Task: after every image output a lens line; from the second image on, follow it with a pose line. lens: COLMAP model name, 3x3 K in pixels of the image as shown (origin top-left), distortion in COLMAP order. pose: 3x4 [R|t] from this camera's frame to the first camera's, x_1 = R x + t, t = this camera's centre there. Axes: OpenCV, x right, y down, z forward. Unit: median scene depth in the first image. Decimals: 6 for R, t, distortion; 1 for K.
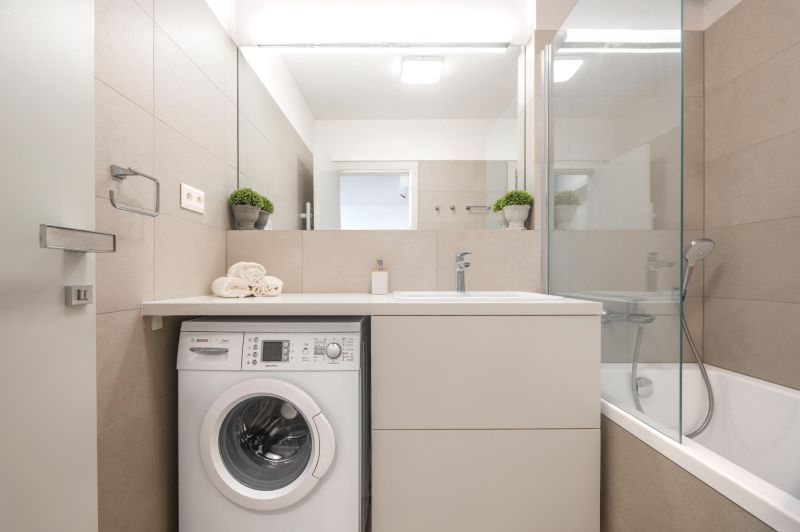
lens RADIAL K [[374.2, 0, 399.0], [0, 374.2, 277.6], [0, 0, 1]] dist [-0.001258, 0.000013]
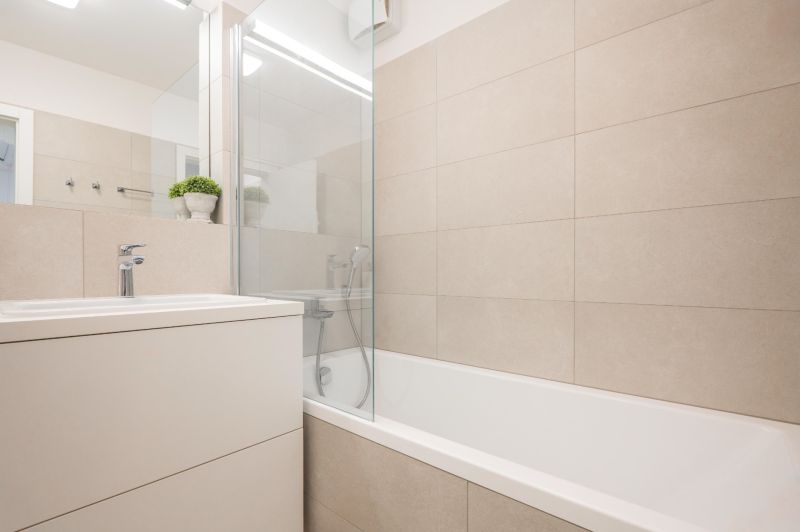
lens RADIAL K [[374.2, 0, 399.0], [0, 374.2, 277.6], [0, 0, 1]] dist [-0.001258, 0.000013]
pose [[0.669967, -0.005884, 0.742368, -0.024393], [0.005089, 0.999981, 0.003333, -0.000779], [-0.742374, 0.001545, 0.669984, 0.096448]]
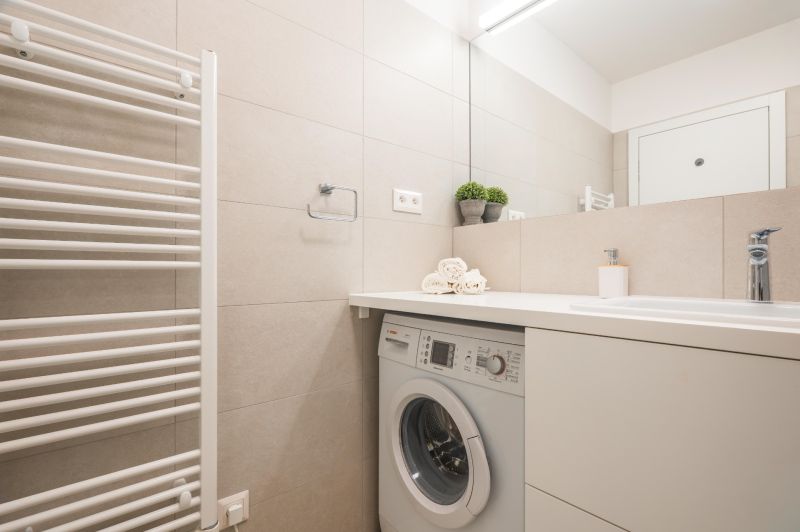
lens RADIAL K [[376.7, 0, 399.8], [0, 376.7, 271.3], [0, 0, 1]] dist [-0.002528, -0.000169]
pose [[0.646403, -0.000924, -0.762995, 0.253632], [-0.004873, 0.999974, -0.005340, -0.001029], [0.762980, 0.007170, 0.646382, 0.260135]]
